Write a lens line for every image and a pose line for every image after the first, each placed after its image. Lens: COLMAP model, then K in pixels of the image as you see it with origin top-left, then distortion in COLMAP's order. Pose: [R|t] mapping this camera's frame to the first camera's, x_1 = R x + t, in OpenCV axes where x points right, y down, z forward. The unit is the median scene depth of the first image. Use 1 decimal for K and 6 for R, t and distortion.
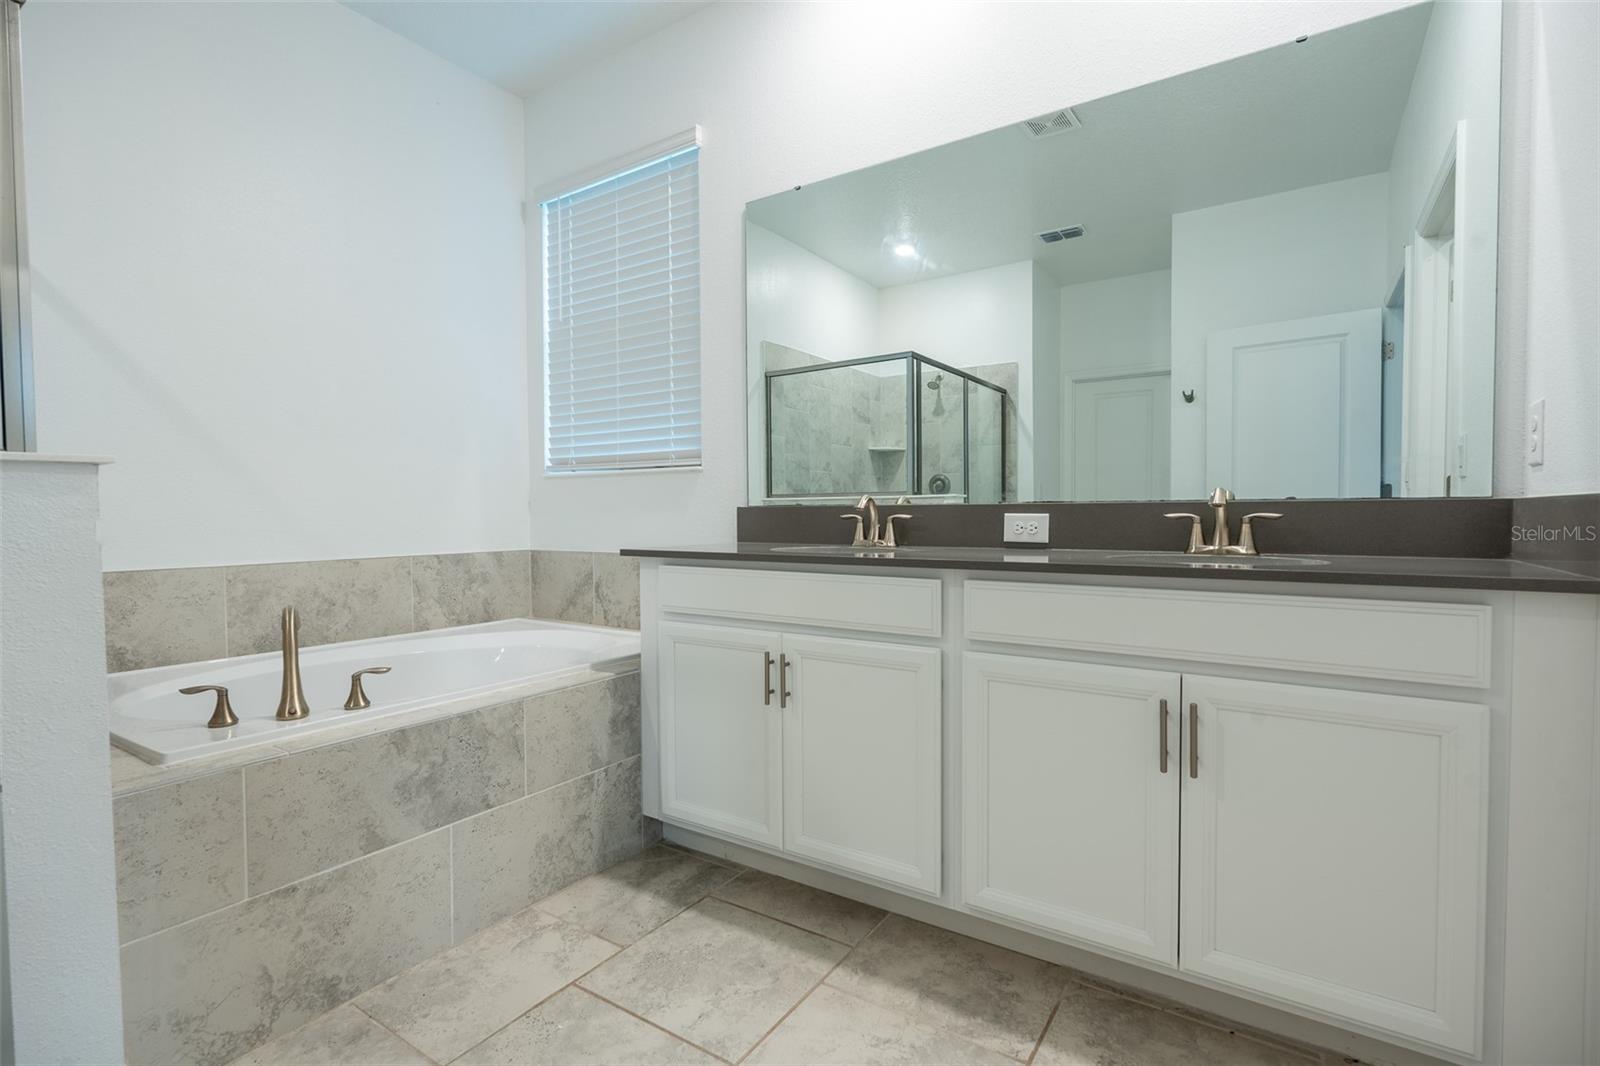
lens RADIAL K [[749.6, 0, 799.7], [0, 749.6, 531.2], [0, 0, 1]] dist [0.000123, -0.000855]
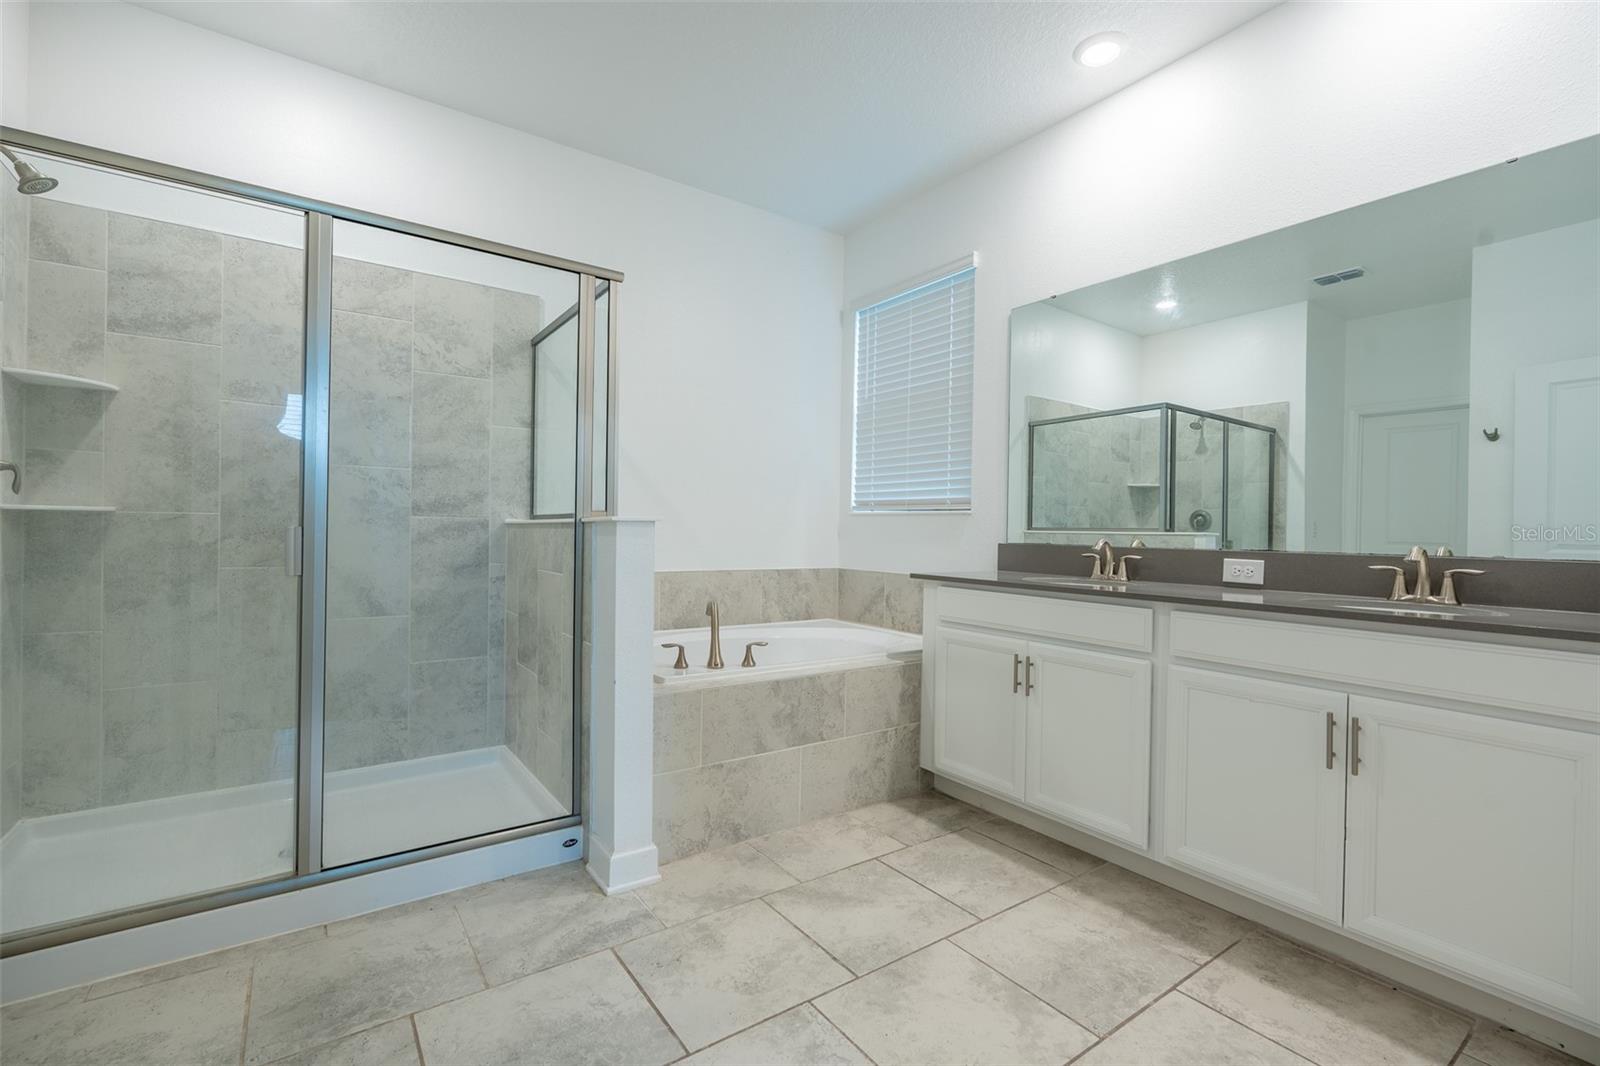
lens RADIAL K [[701.6, 0, 800.3], [0, 701.6, 531.0], [0, 0, 1]] dist [-0.003380, 0.000815]
pose [[0.933854, 0.023897, -0.356856, 0.040150], [-0.032993, 0.999267, -0.019425, -0.025926], [0.356130, 0.029914, 0.933957, -0.346584]]
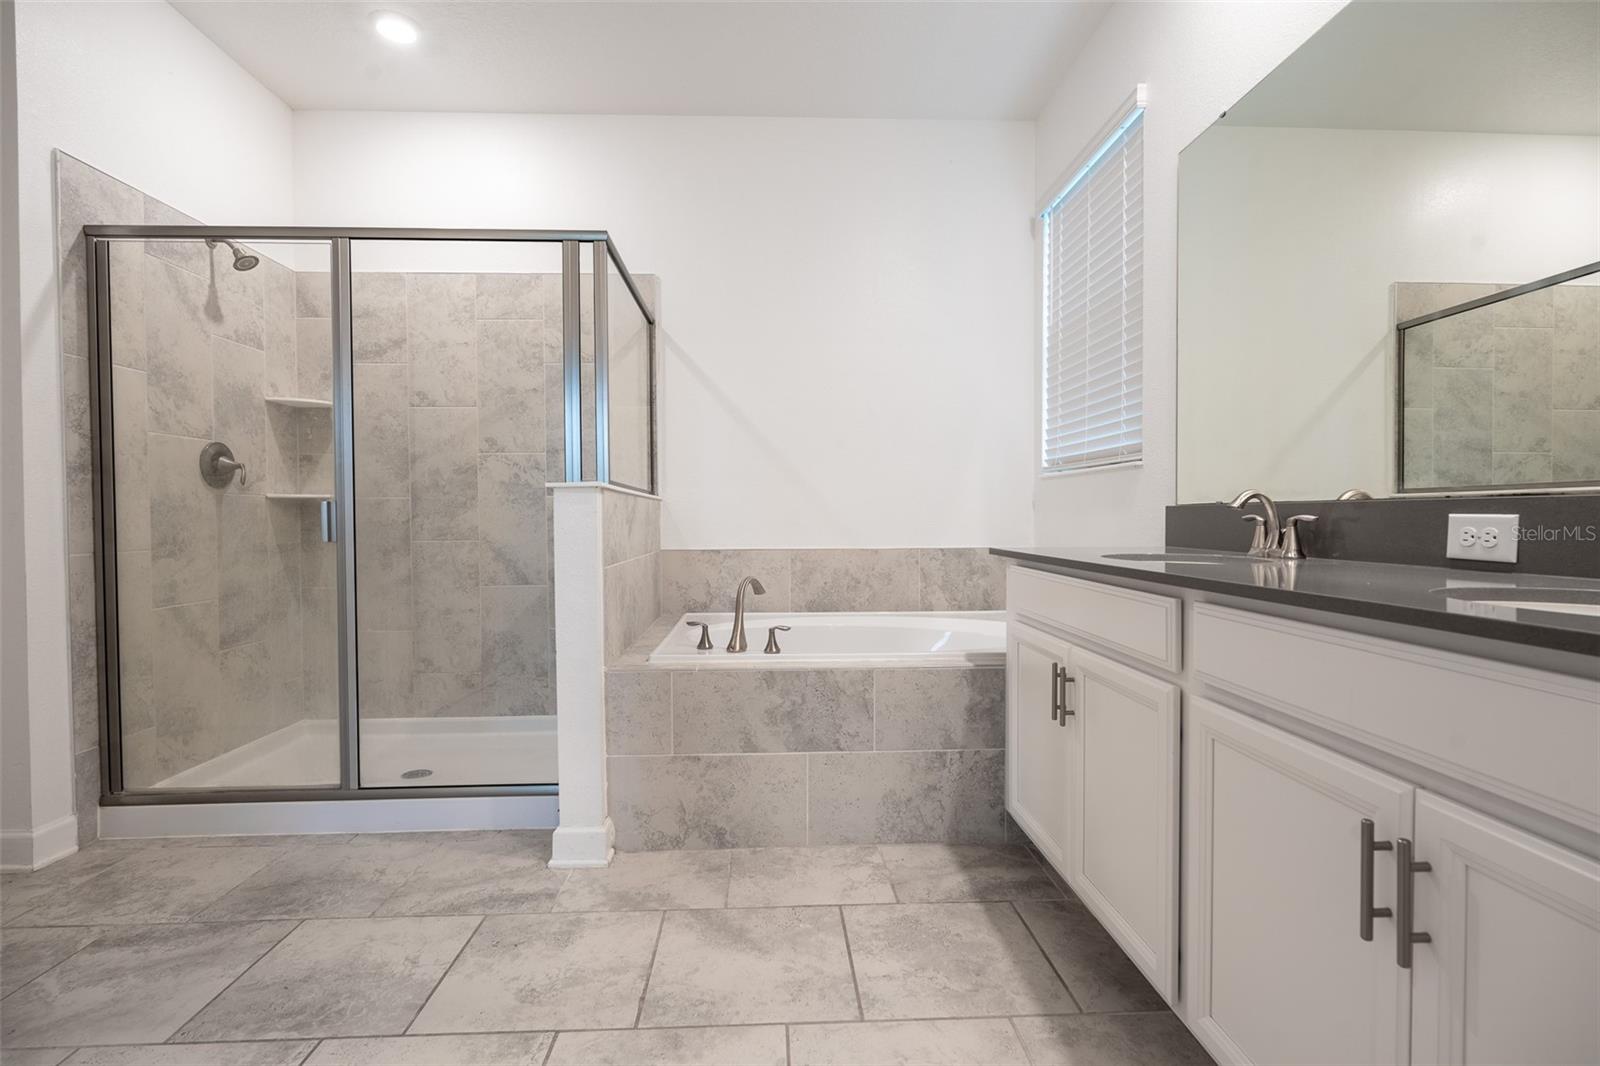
lens RADIAL K [[749.6, 0, 799.5], [0, 749.6, 531.1], [0, 0, 1]] dist [0.000123, -0.000855]
pose [[0.591330, 0.019574, -0.806192, 0.518505], [-0.019206, 0.999764, 0.010186, -0.005196], [0.806201, 0.009460, 0.591566, 0.197318]]
